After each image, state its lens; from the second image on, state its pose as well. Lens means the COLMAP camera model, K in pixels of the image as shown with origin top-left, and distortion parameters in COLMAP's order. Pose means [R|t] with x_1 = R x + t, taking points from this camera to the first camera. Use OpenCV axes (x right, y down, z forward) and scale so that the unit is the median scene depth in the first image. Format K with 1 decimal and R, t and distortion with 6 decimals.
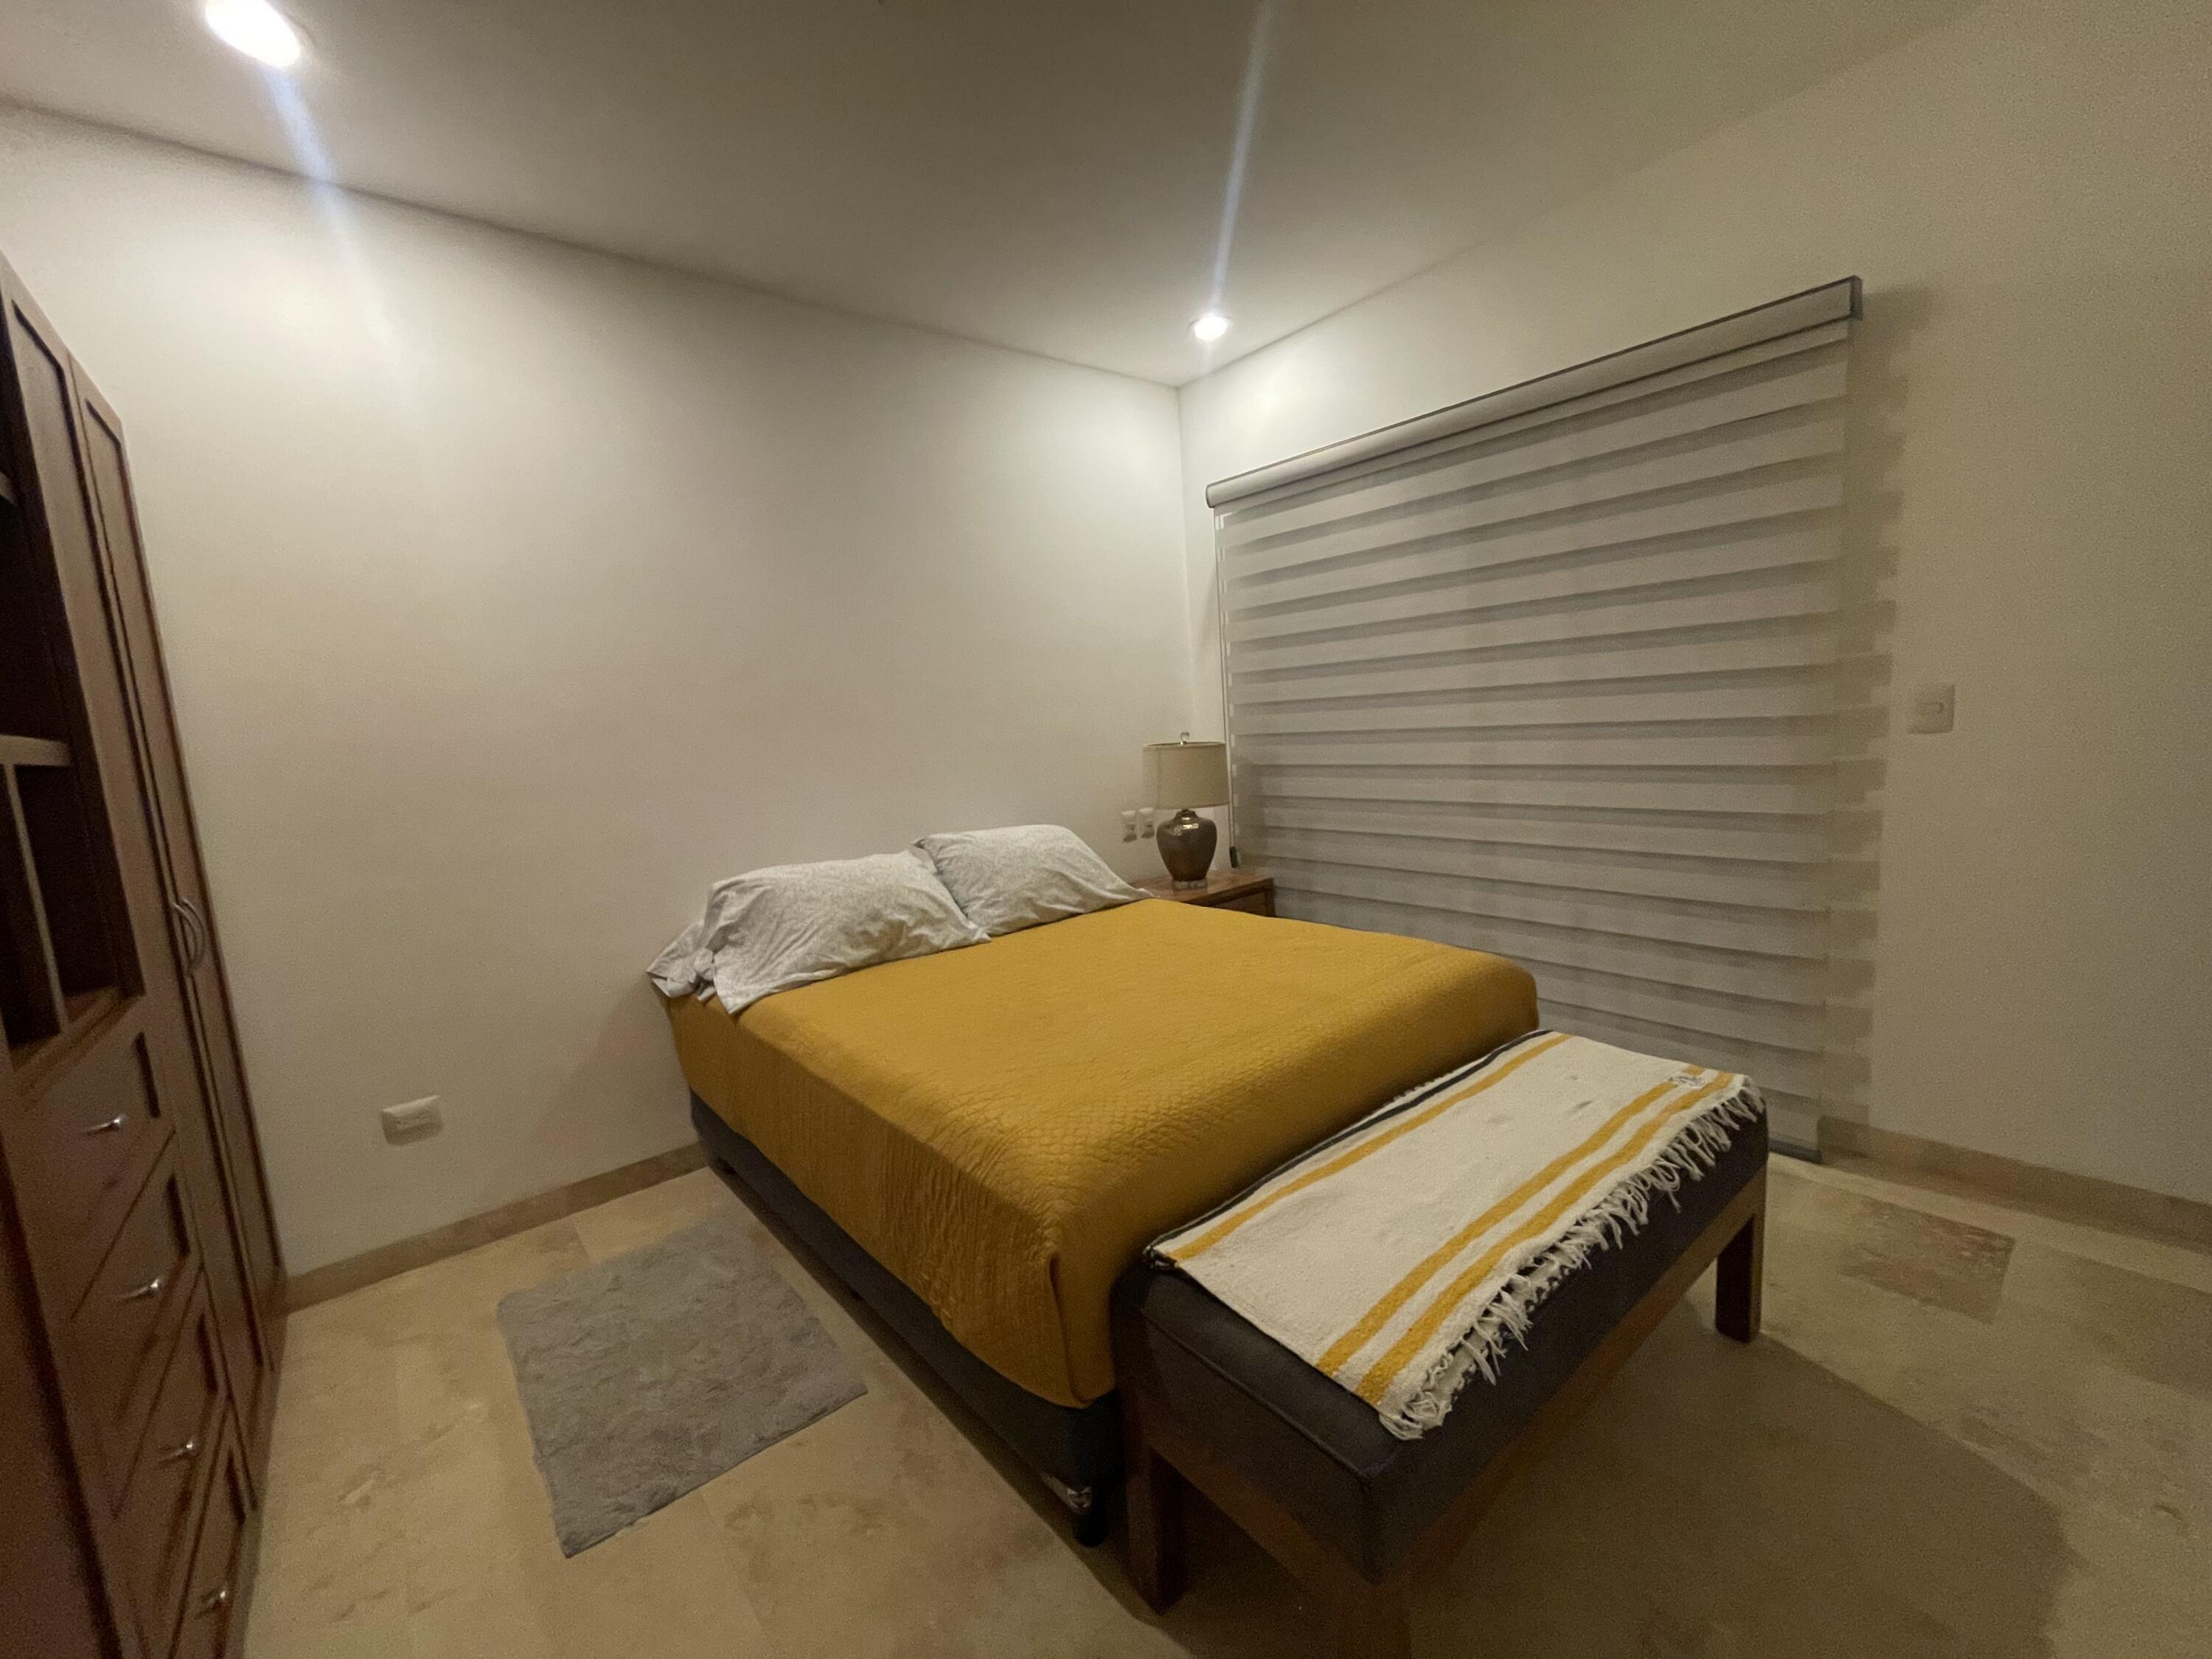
lens RADIAL K [[899.8, 0, 1106.0], [0, 899.8, 829.5], [0, 0, 1]] dist [-0.001157, -0.000276]
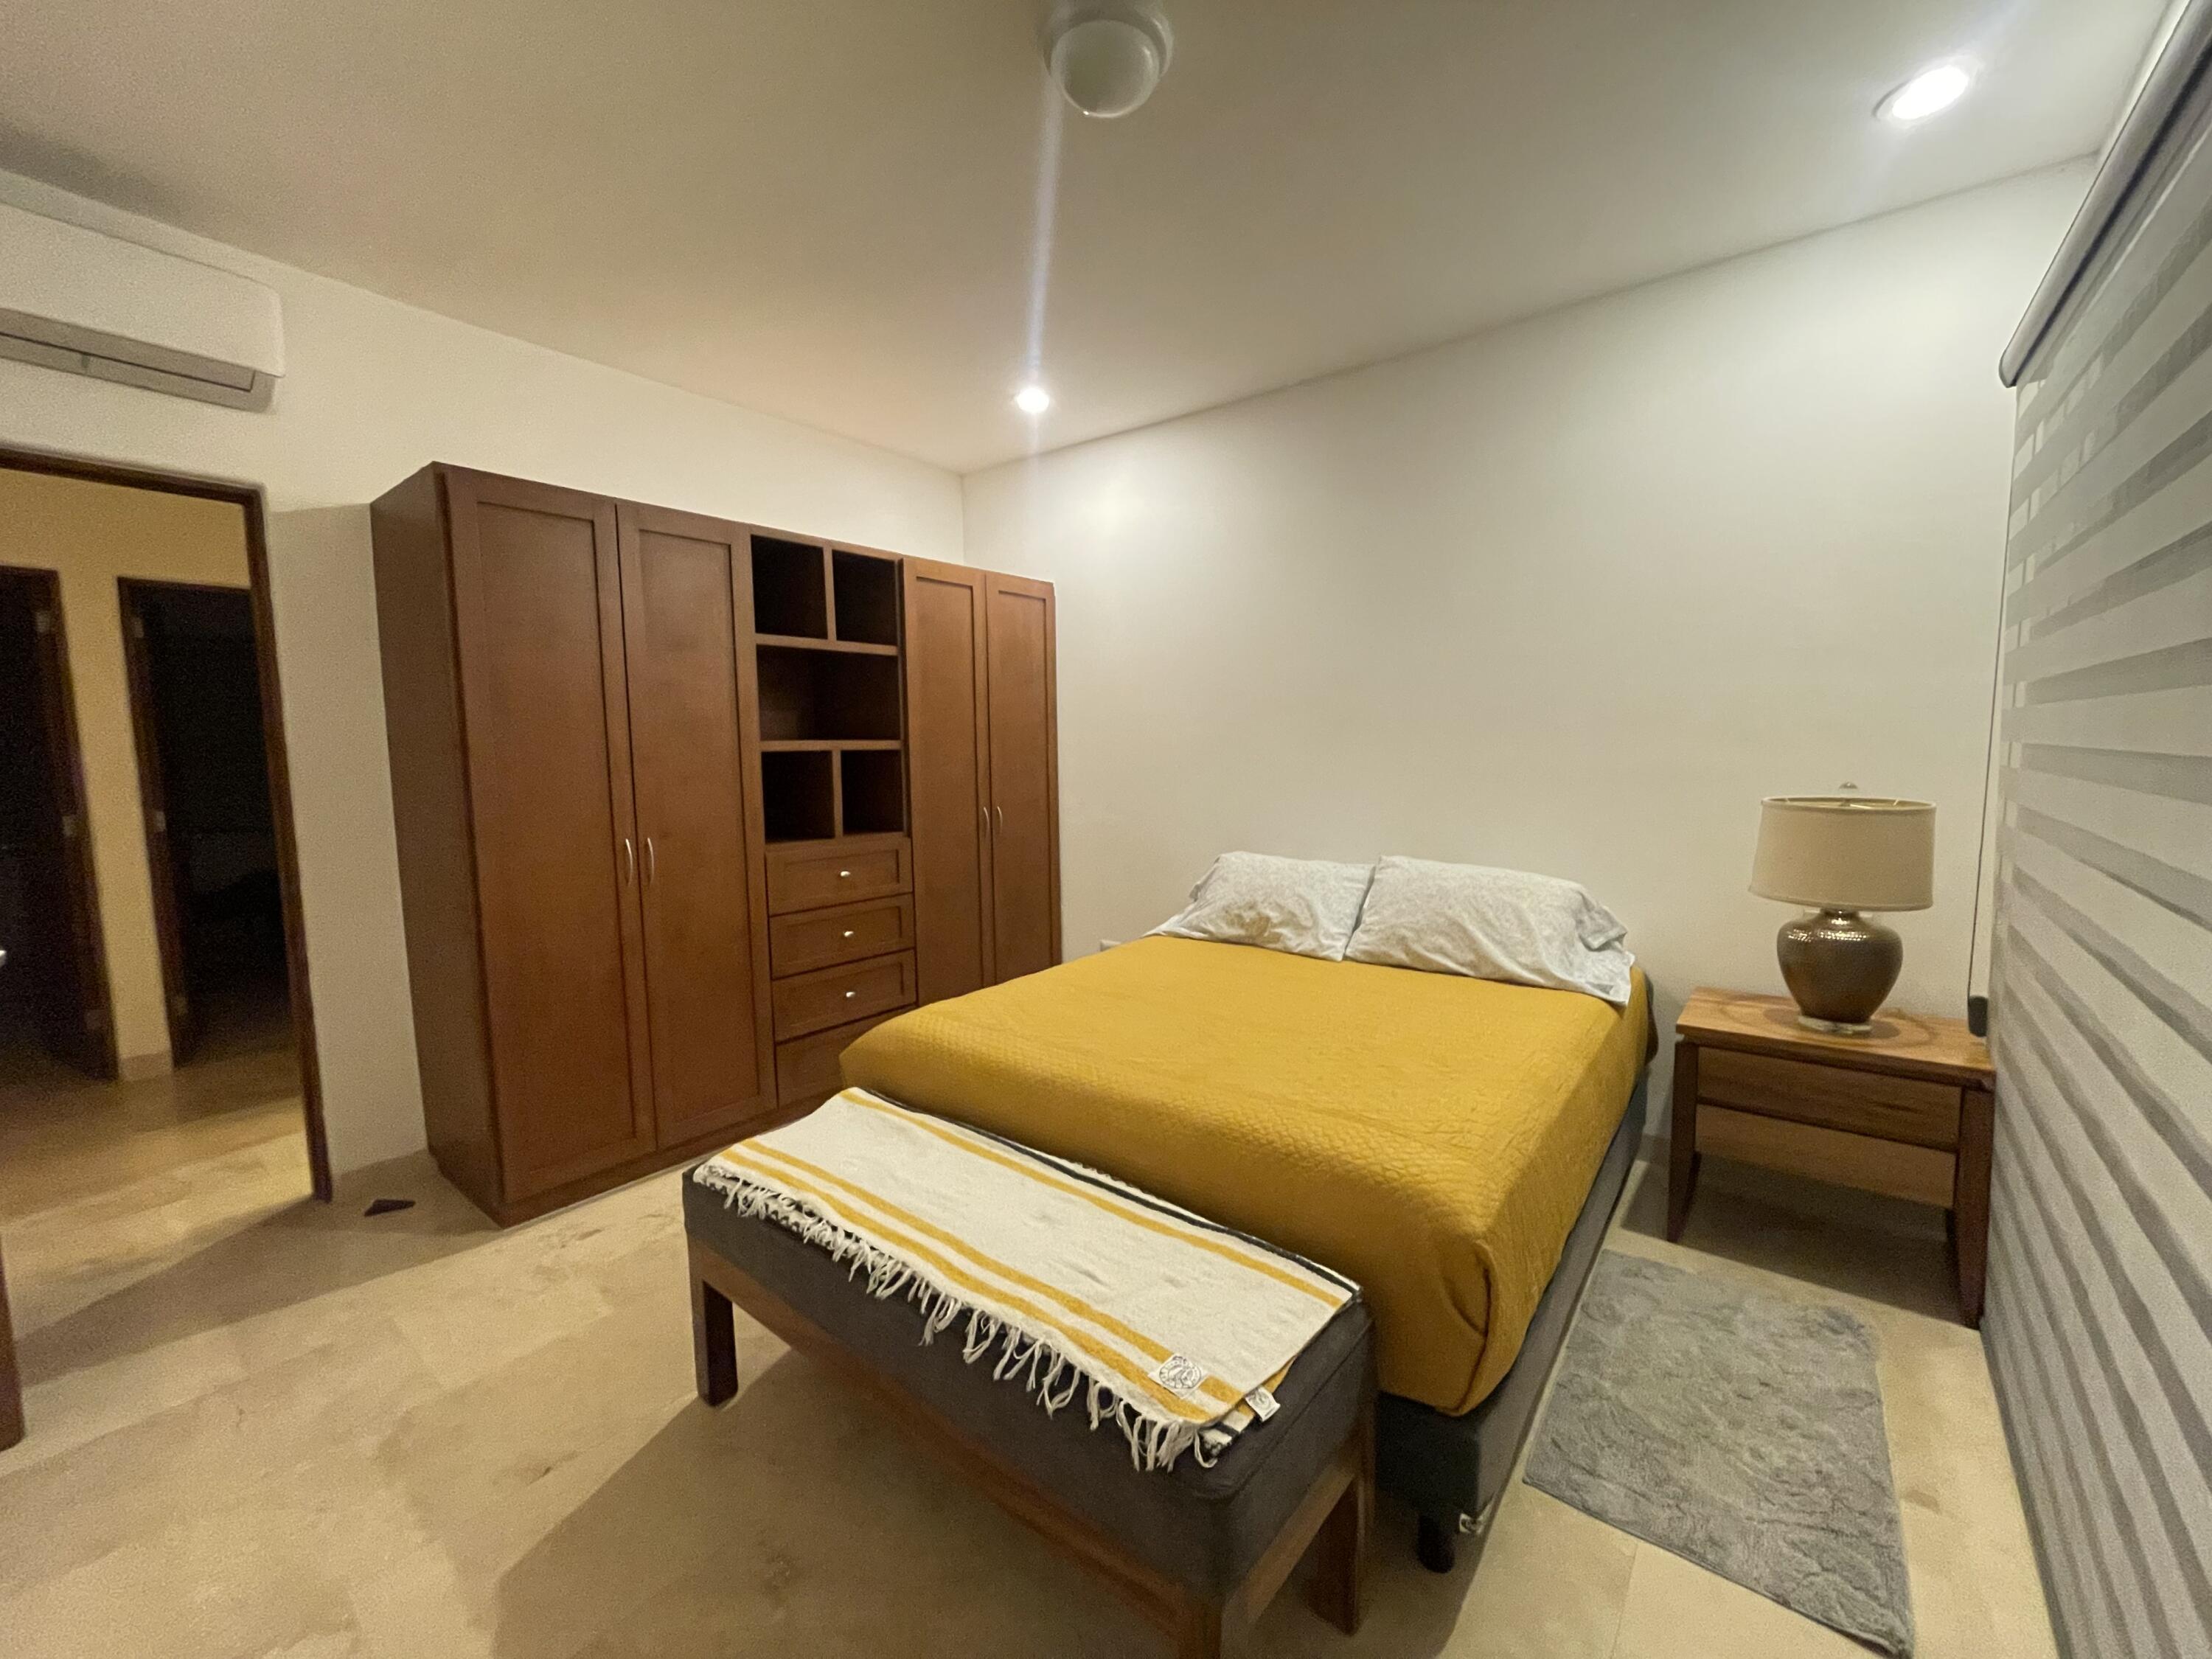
lens RADIAL K [[899.8, 0, 1106.0], [0, 899.8, 829.5], [0, 0, 1]] dist [-0.001157, -0.000276]
pose [[0.199450, 0.155740, -0.967453, 0.877896], [-0.120993, 0.983648, 0.133403, -0.145735], [0.972409, 0.090448, 0.215033, 0.550870]]
